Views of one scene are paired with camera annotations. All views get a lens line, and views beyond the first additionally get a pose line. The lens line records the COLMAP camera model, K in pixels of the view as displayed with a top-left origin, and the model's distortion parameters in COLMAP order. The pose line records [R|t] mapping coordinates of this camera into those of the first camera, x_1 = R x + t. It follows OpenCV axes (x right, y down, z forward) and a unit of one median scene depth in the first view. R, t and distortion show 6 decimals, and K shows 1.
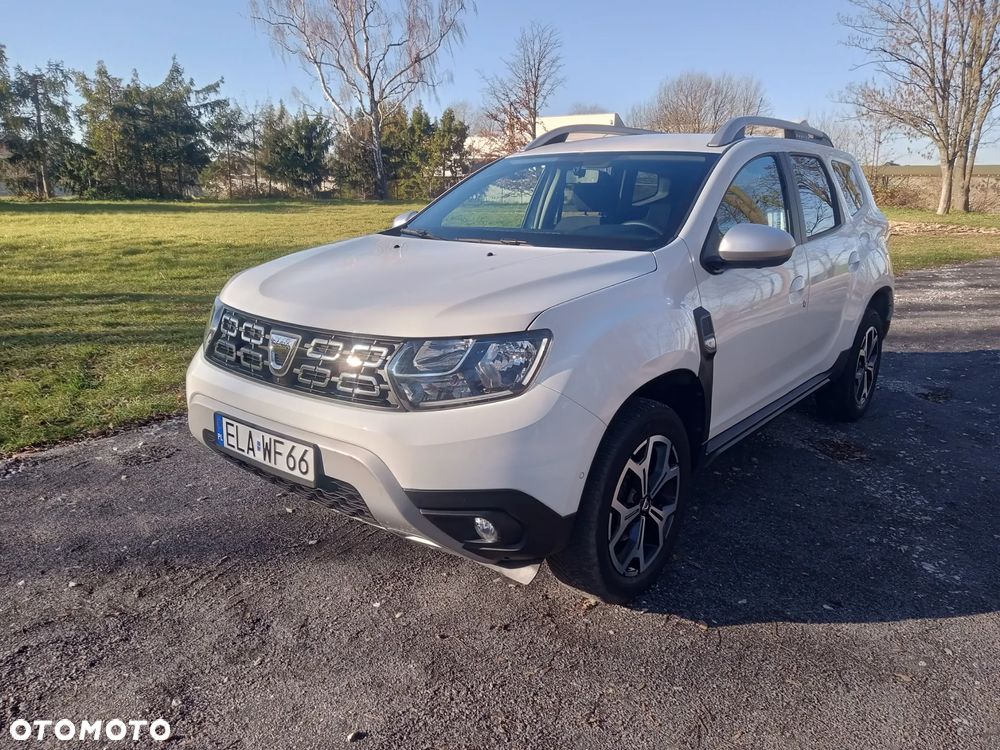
lens RADIAL K [[772.9, 0, 500.0], [0, 772.9, 375.0], [0, 0, 1]] dist [0.007417, -0.004495]
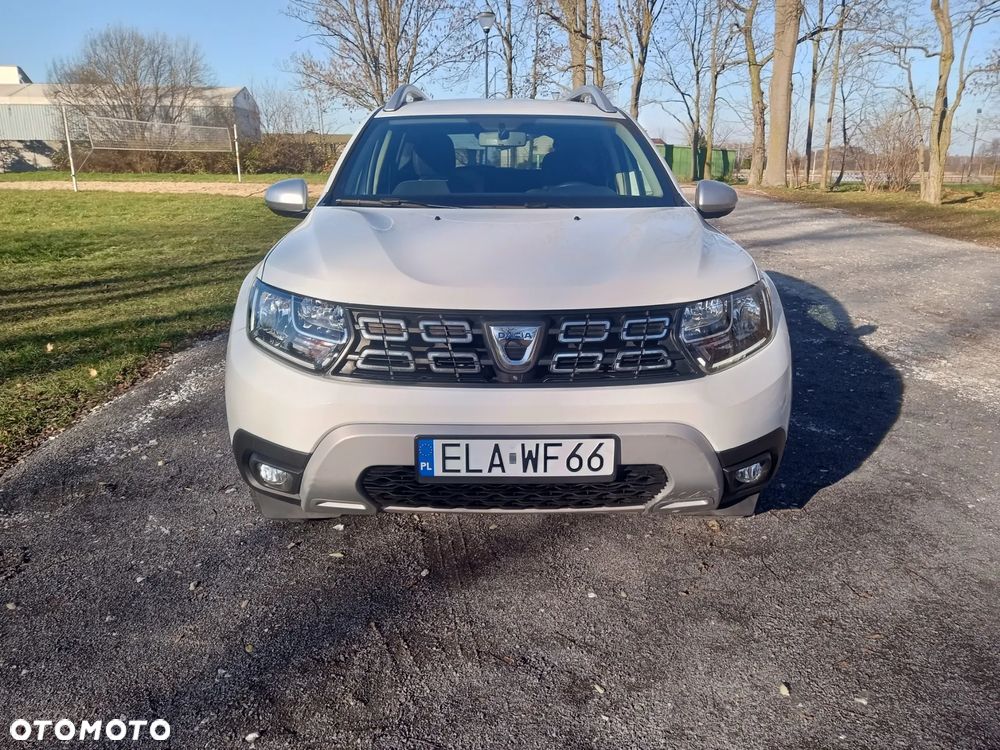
lens RADIAL K [[772.9, 0, 500.0], [0, 772.9, 375.0], [0, 0, 1]] dist [0.007417, -0.004495]
pose [[0.755379, -0.183882, 0.628960, -0.854586], [0.158756, 0.982581, 0.096600, -0.083917], [-0.635767, 0.026882, 0.771413, 0.356062]]
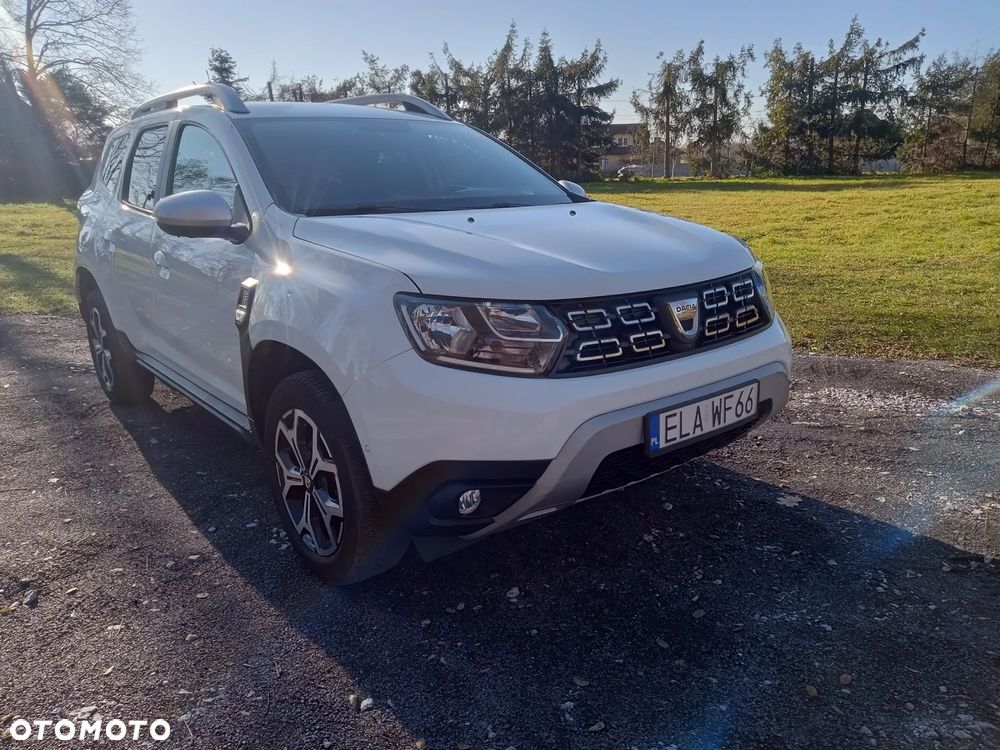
lens RADIAL K [[749.0, 0, 500.0], [0, 749.0, 375.0], [0, 0, 1]] dist [0.005942, 0.000704]
pose [[0.202948, -0.261428, 0.943646, -1.238074], [0.262528, 0.942946, 0.204773, -0.214257], [-0.943340, 0.206175, 0.260001, 1.006377]]
